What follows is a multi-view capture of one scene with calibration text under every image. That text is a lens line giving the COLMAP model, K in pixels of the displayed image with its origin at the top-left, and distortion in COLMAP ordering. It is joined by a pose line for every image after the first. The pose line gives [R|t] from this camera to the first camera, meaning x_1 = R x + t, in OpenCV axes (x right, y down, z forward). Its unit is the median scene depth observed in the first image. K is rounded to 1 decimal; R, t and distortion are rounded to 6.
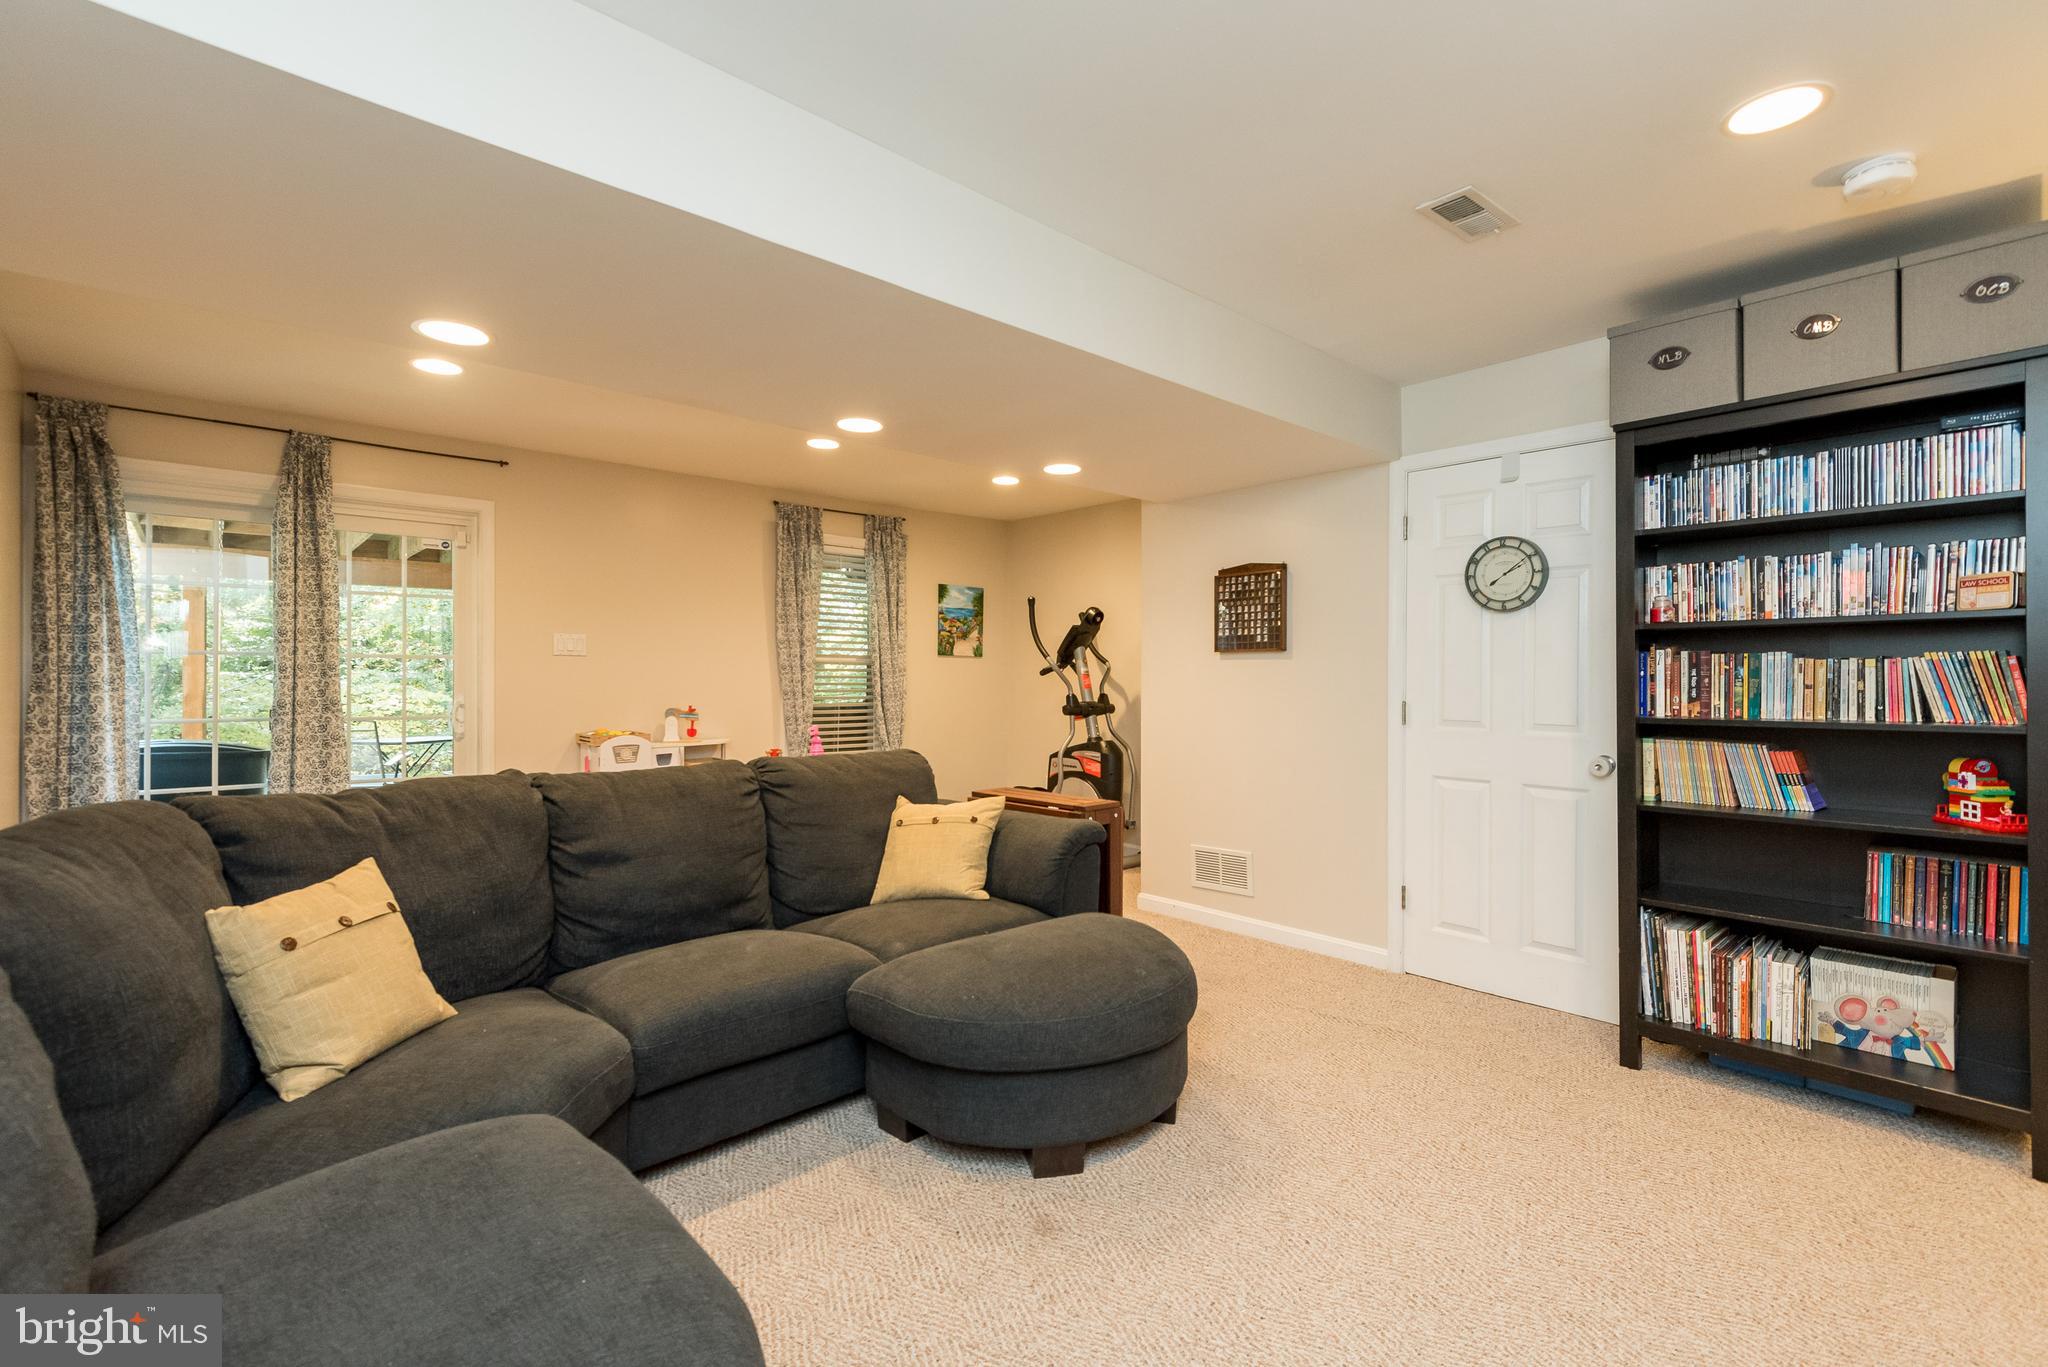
lens RADIAL K [[926.0, 0, 1018.7], [0, 926.0, 673.1], [0, 0, 1]] dist [0.009798, -0.003949]
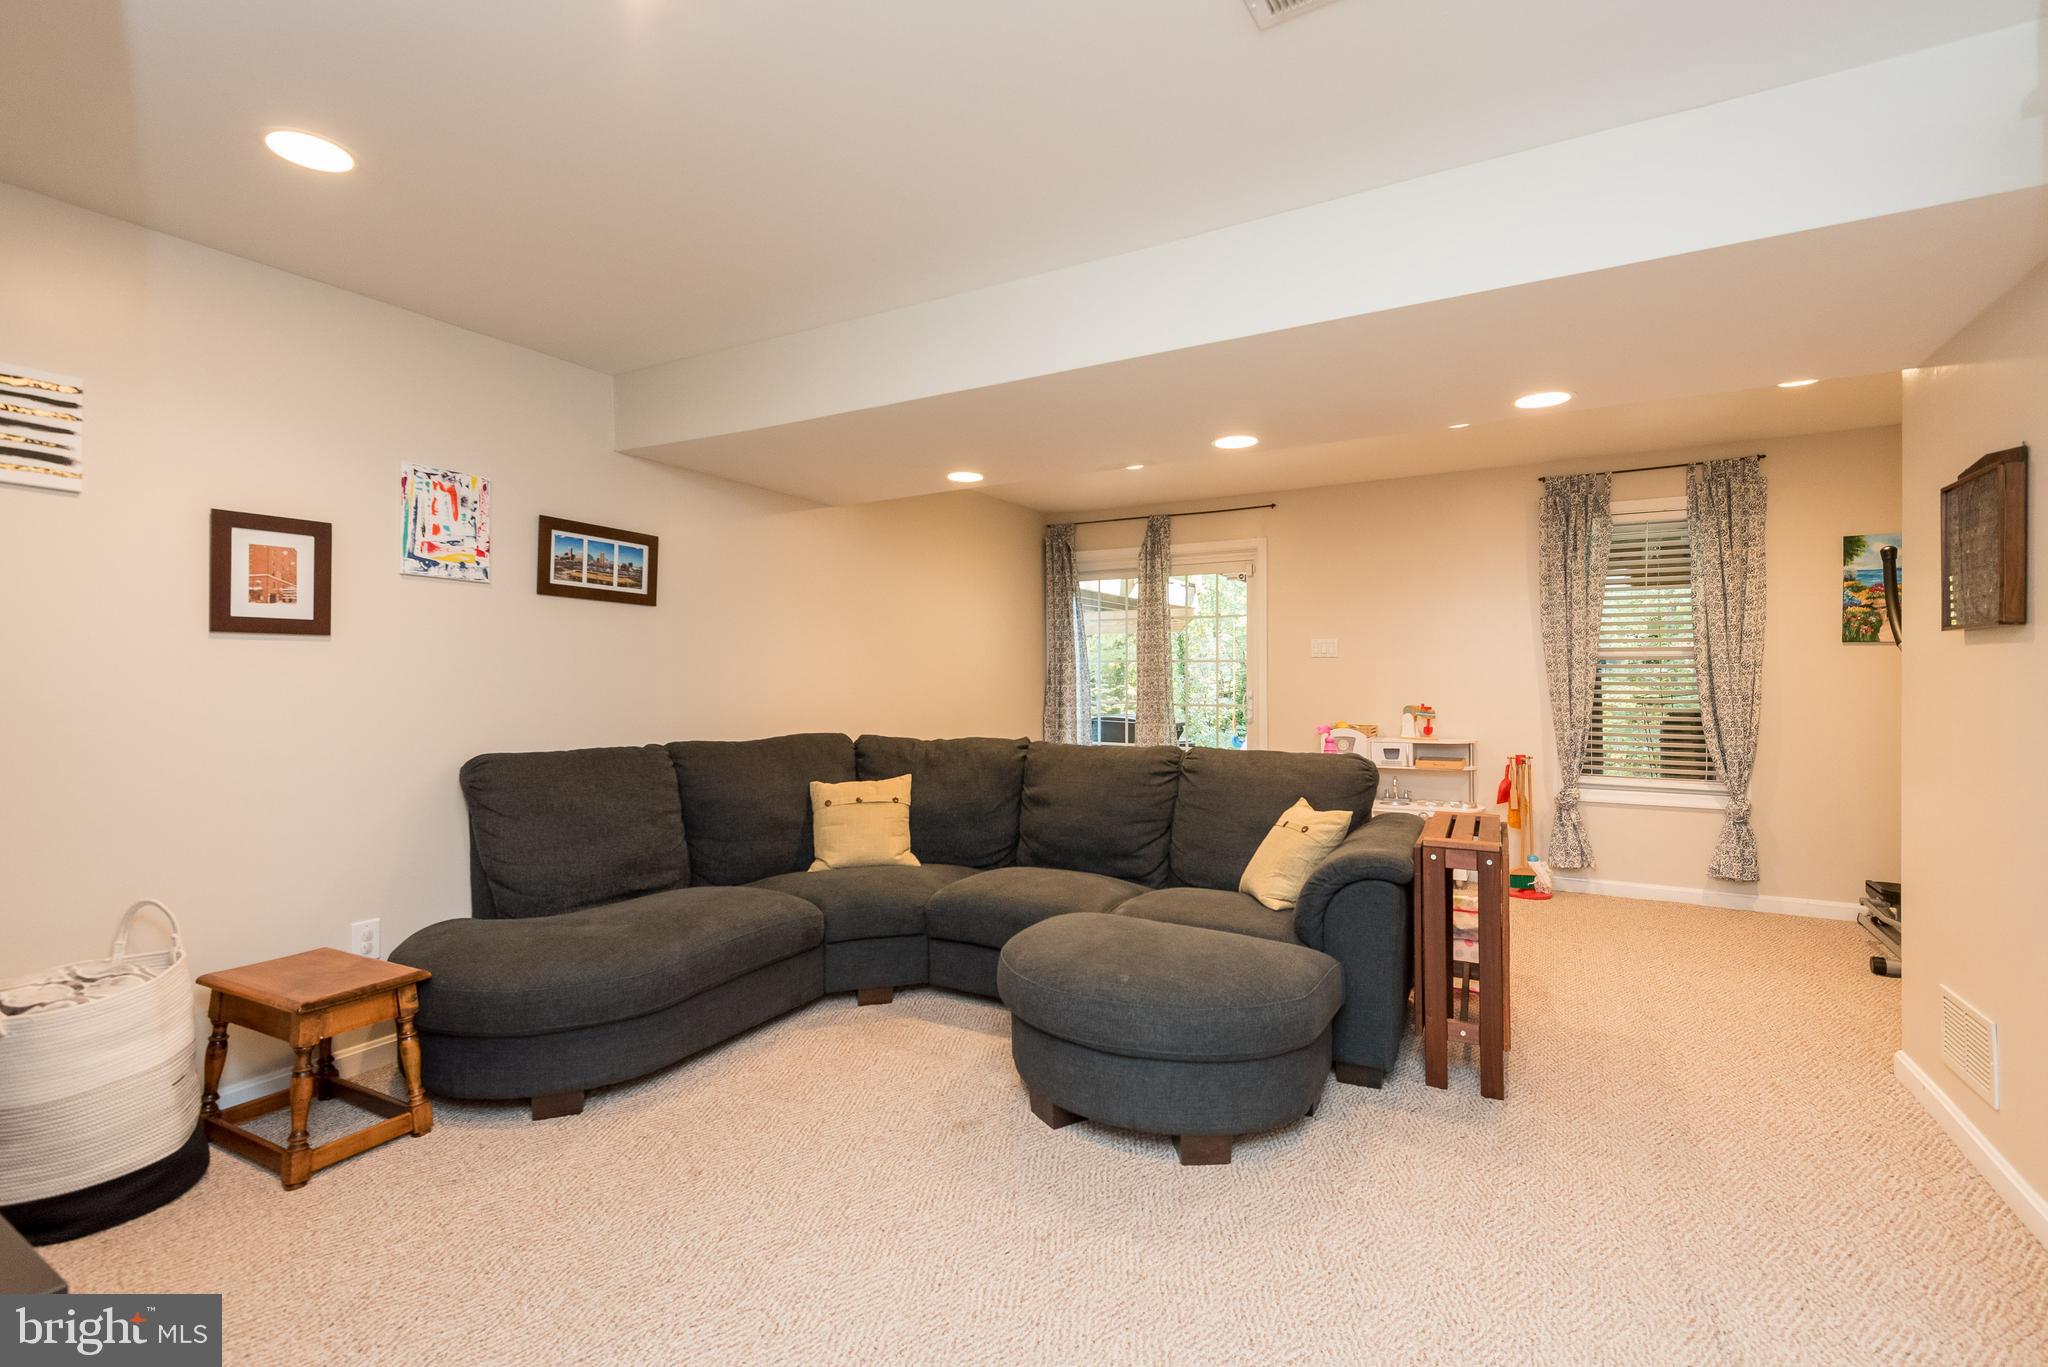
lens RADIAL K [[926.0, 0, 1030.8], [0, 926.0, 677.7], [0, 0, 1]] dist [0.009798, -0.003949]
pose [[0.283760, 0.000550, -0.958895, 0.537889], [0.007621, 0.999967, 0.002829, 0.000199], [0.958865, -0.008111, 0.283747, 0.323713]]
